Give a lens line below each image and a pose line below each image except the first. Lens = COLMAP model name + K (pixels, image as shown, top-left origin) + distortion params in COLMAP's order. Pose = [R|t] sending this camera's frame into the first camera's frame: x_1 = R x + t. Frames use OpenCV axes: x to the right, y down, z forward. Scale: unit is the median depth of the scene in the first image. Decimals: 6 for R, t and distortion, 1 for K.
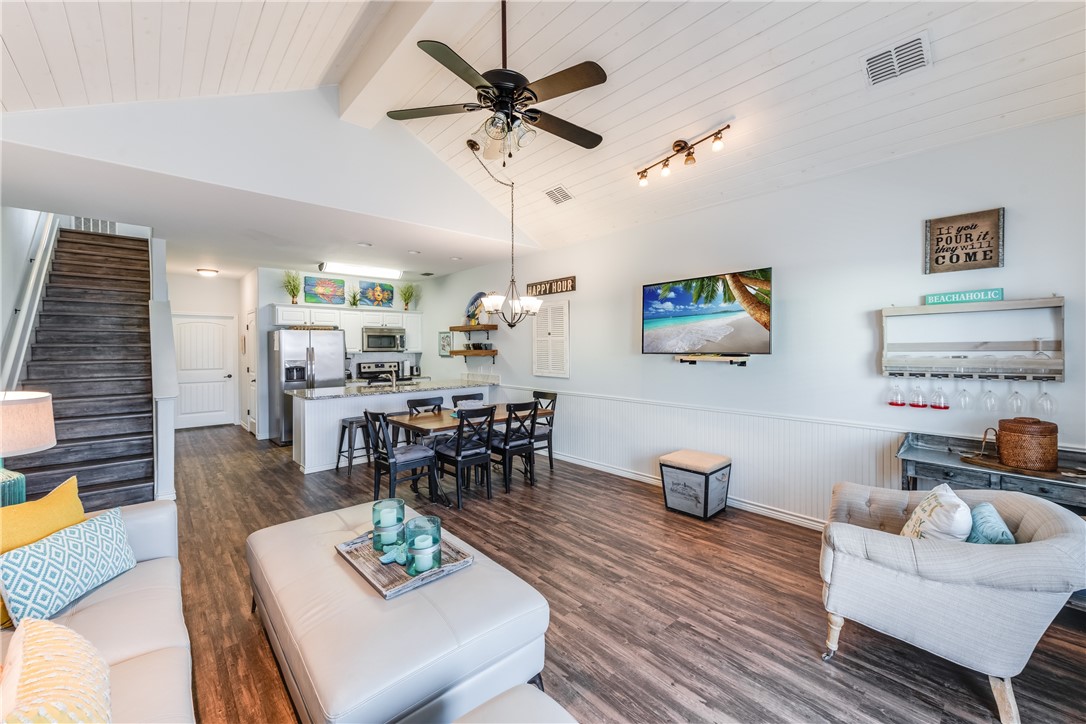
lens RADIAL K [[428.7, 0, 542.7], [0, 428.7, 350.9], [0, 0, 1]] dist [0.021753, -0.000073]
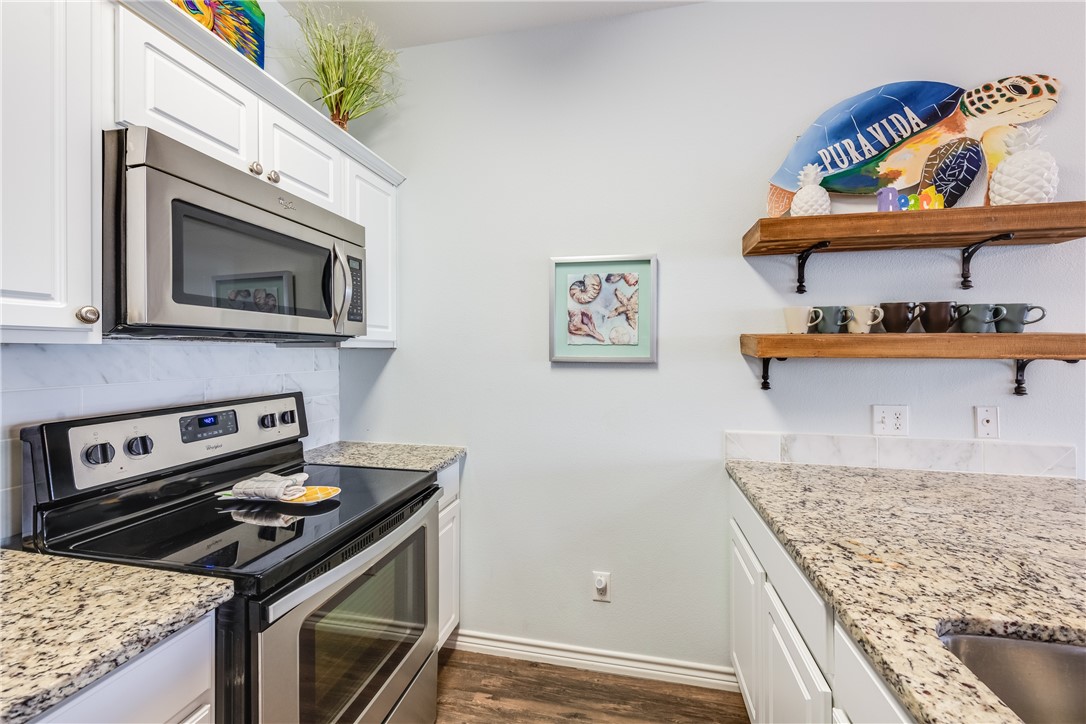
lens RADIAL K [[437.8, 0, 547.8], [0, 437.8, 347.9], [0, 0, 1]] dist [0.015684, -0.004716]
pose [[0.806199, 0.011228, 0.591538, -0.779608], [-0.001219, 0.999849, -0.017317, 0.017285], [-0.591643, 0.013240, 0.806091, 1.642586]]
